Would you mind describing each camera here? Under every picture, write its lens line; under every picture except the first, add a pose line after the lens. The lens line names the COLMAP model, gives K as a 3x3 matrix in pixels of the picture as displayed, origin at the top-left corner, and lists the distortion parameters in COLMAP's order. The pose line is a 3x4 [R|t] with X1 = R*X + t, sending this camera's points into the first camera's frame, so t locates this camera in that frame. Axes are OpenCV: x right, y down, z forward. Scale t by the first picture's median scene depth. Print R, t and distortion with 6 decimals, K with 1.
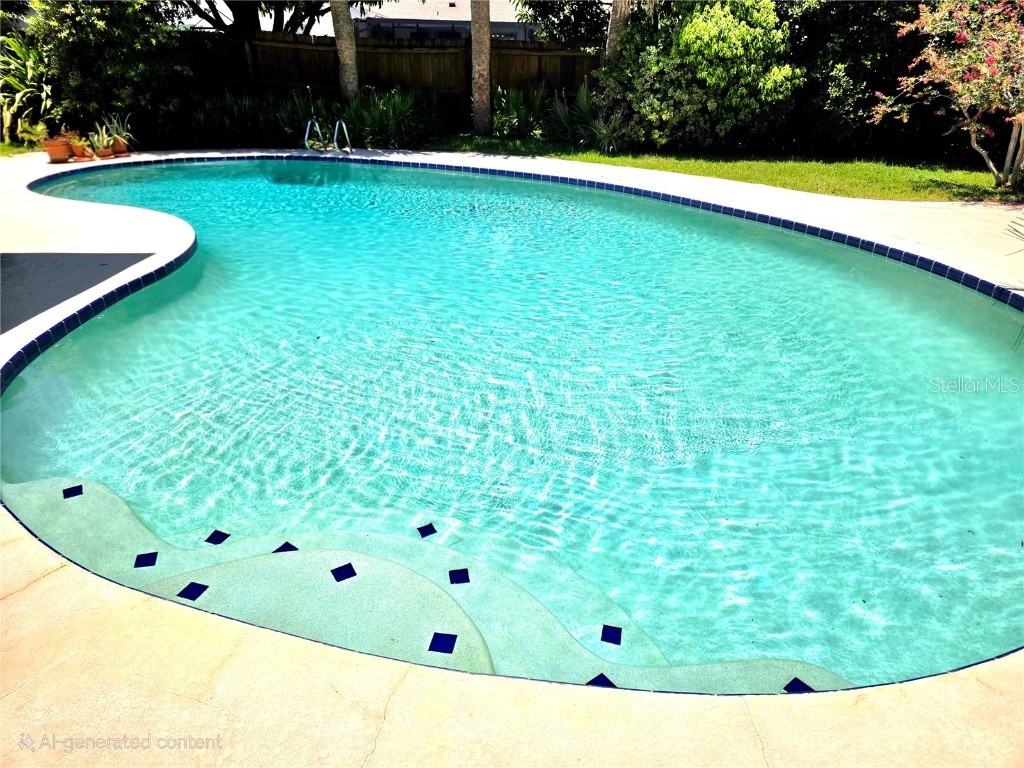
lens RADIAL K [[699.5, 0, 512.0], [0, 699.5, 384.0], [0, 0, 1]] dist [-0.004848, -0.003531]
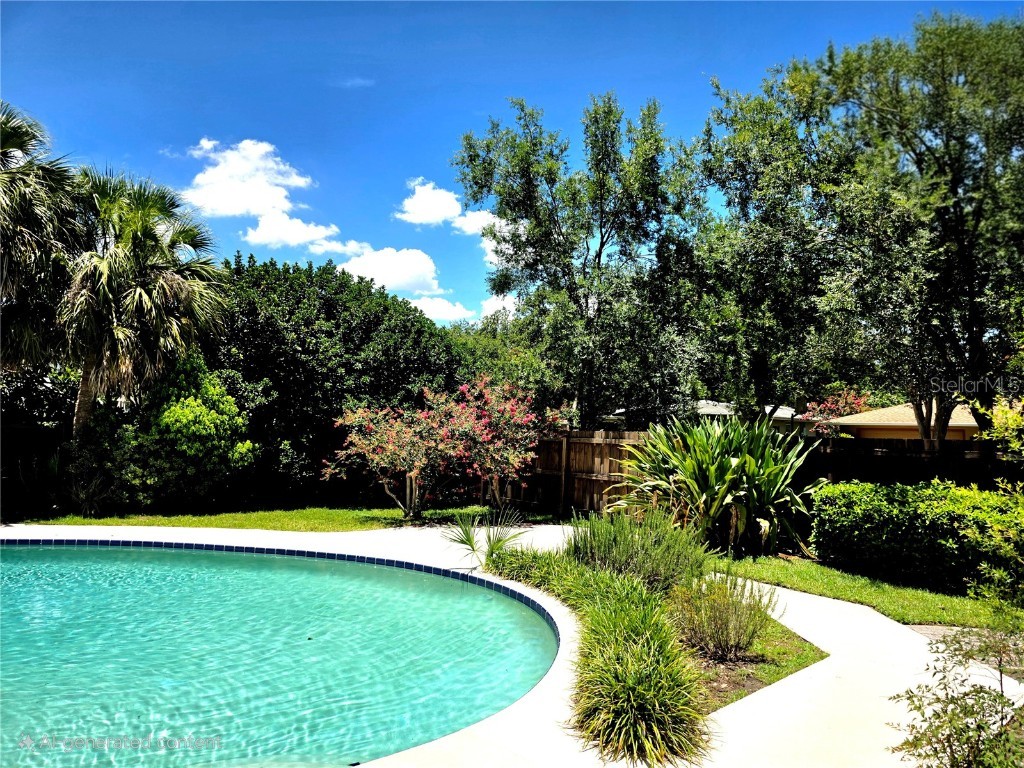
lens RADIAL K [[699.5, 0, 512.0], [0, 699.5, 384.0], [0, 0, 1]] dist [-0.004848, -0.003531]
pose [[0.680537, 0.066901, 0.729653, -0.236924], [0.286640, 0.892152, -0.349145, 0.049650], [-0.674320, 0.446754, 0.587966, -0.158667]]
